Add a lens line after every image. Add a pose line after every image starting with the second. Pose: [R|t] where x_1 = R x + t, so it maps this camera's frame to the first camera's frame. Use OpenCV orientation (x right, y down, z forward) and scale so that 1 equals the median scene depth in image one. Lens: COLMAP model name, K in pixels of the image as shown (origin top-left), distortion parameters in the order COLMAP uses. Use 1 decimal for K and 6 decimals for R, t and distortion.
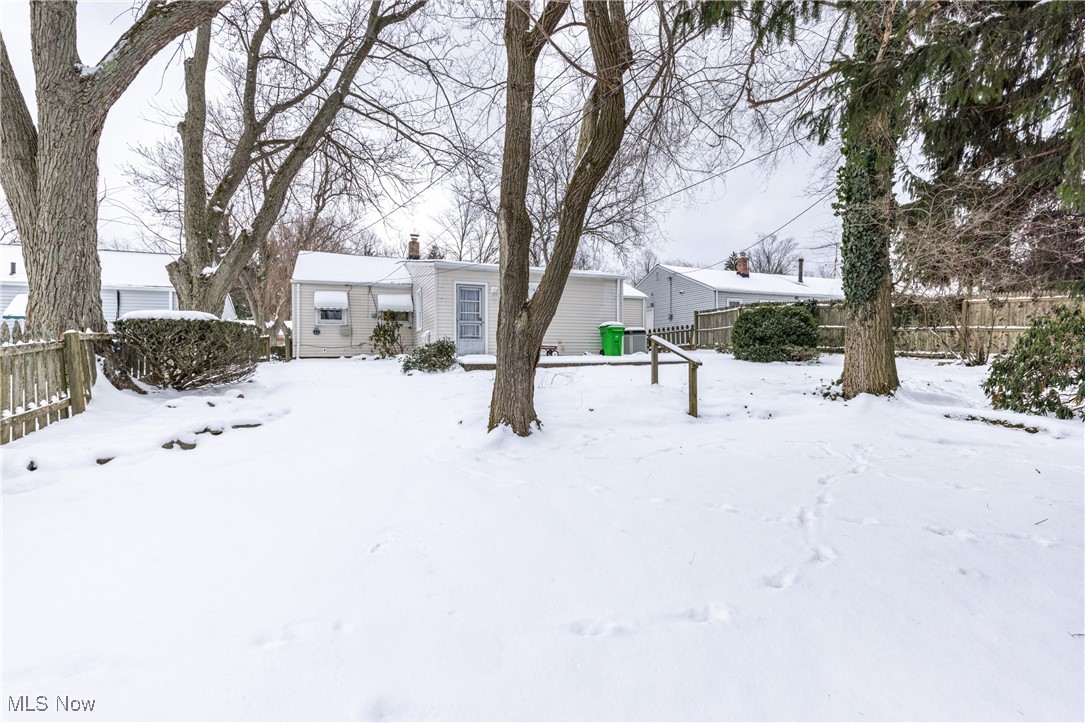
lens RADIAL K [[483.1, 0, 542.0], [0, 483.1, 359.1], [0, 0, 1]] dist [0.001722, -0.000777]
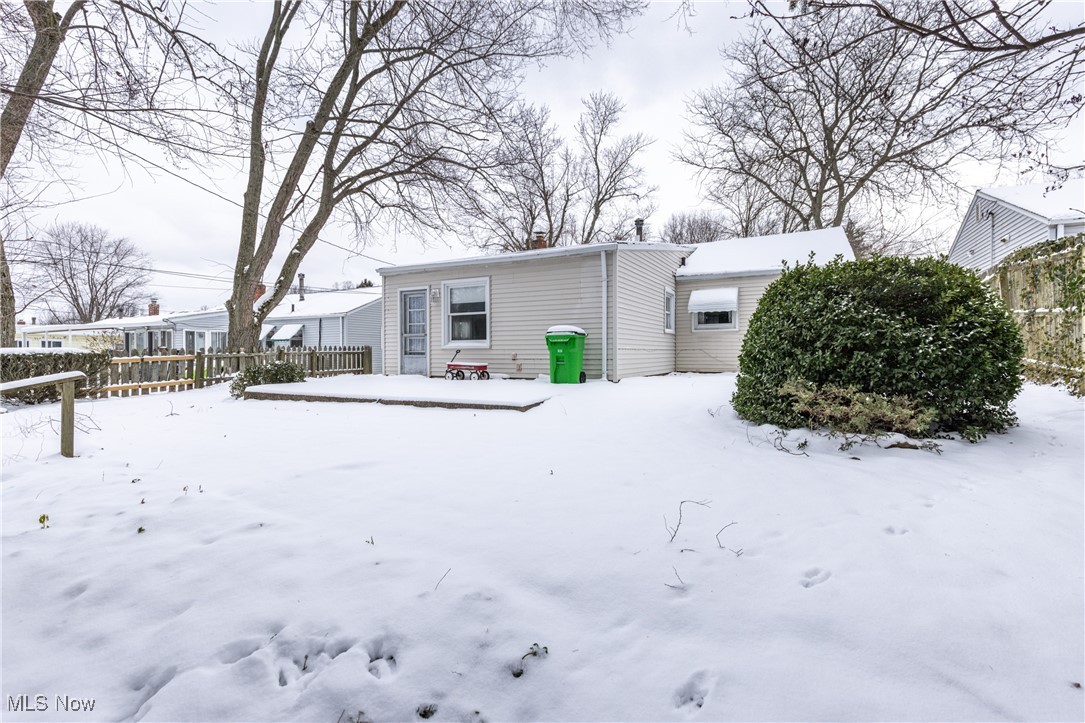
lens RADIAL K [[483.1, 0, 543.7], [0, 483.1, 355.1], [0, 0, 1]] dist [0.001722, -0.000777]
pose [[0.645278, 0.003789, -0.763939, 0.621780], [-0.005265, 0.999986, 0.000513, -0.042990], [0.763930, 0.003691, 0.645289, 0.621546]]
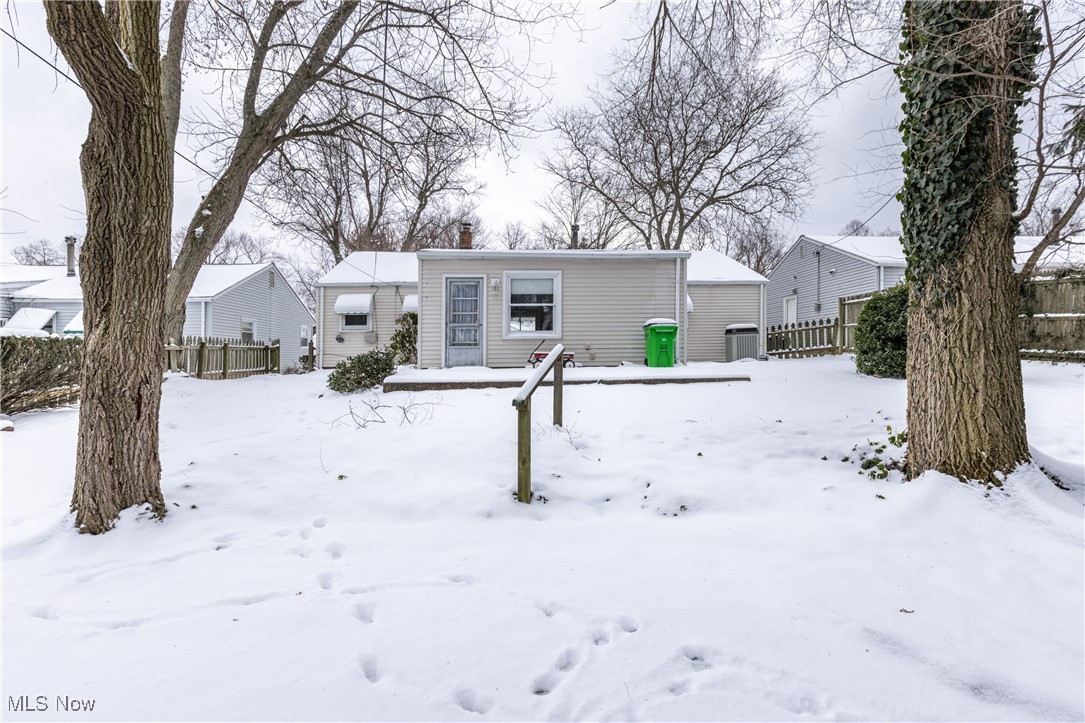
lens RADIAL K [[529.5, 0, 543.1], [0, 529.5, 360.2], [0, 0, 1]] dist [-0.003088, 0.000364]
pose [[0.942170, -0.004302, -0.335107, 0.257889], [0.004107, 0.999991, -0.001290, -0.016972], [0.335109, -0.000161, 0.942179, 0.222205]]
